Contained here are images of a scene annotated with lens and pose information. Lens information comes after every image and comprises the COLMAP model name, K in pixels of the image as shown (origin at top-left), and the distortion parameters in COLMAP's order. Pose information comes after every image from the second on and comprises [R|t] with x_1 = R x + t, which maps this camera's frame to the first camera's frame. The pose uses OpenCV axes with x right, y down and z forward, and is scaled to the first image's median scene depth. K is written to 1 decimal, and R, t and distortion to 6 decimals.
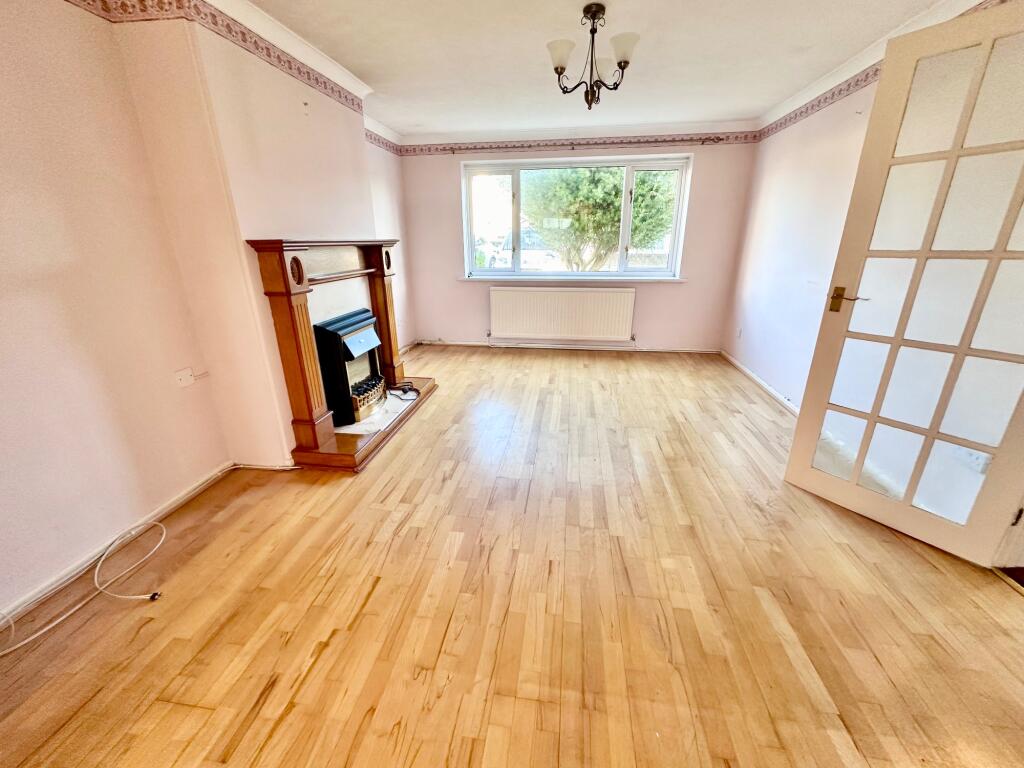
lens RADIAL K [[406.0, 0, 511.0], [0, 406.0, 382.2], [0, 0, 1]] dist [-0.005415, -0.000096]
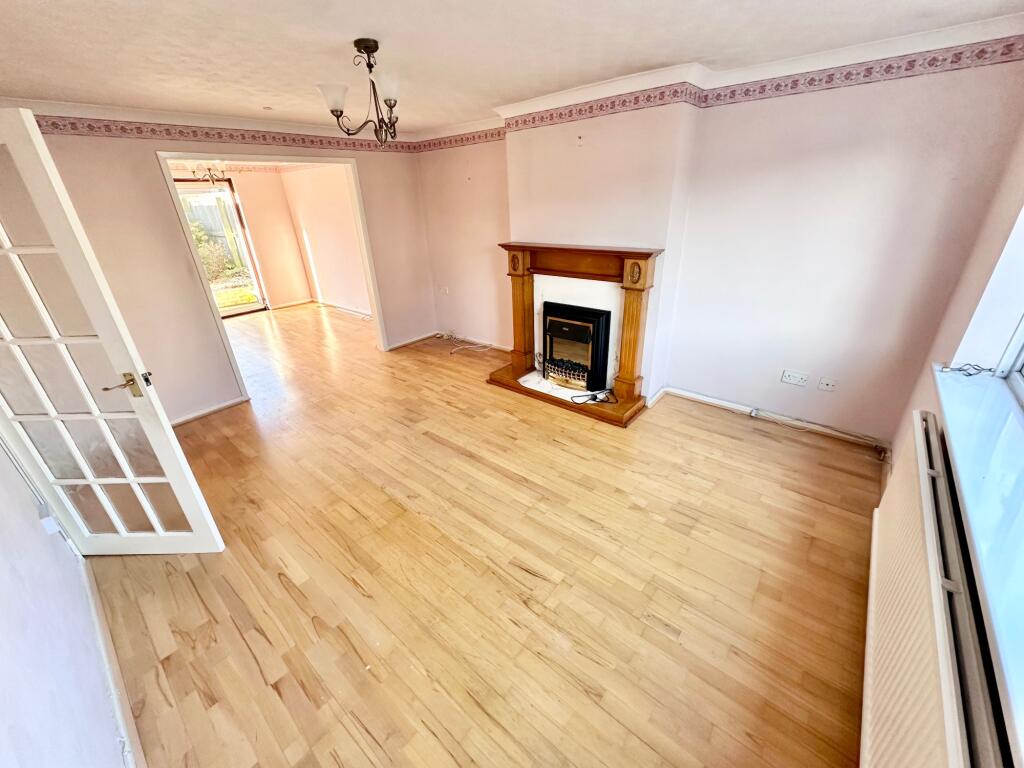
lens RADIAL K [[406.0, 0, 511.0], [0, 406.0, 382.2], [0, 0, 1]] dist [-0.005415, -0.000096]
pose [[-0.523897, 0.386860, -0.758862, 0.935973], [-0.242671, 0.786201, 0.568330, -0.832118], [0.816482, 0.481900, -0.318009, 1.754158]]
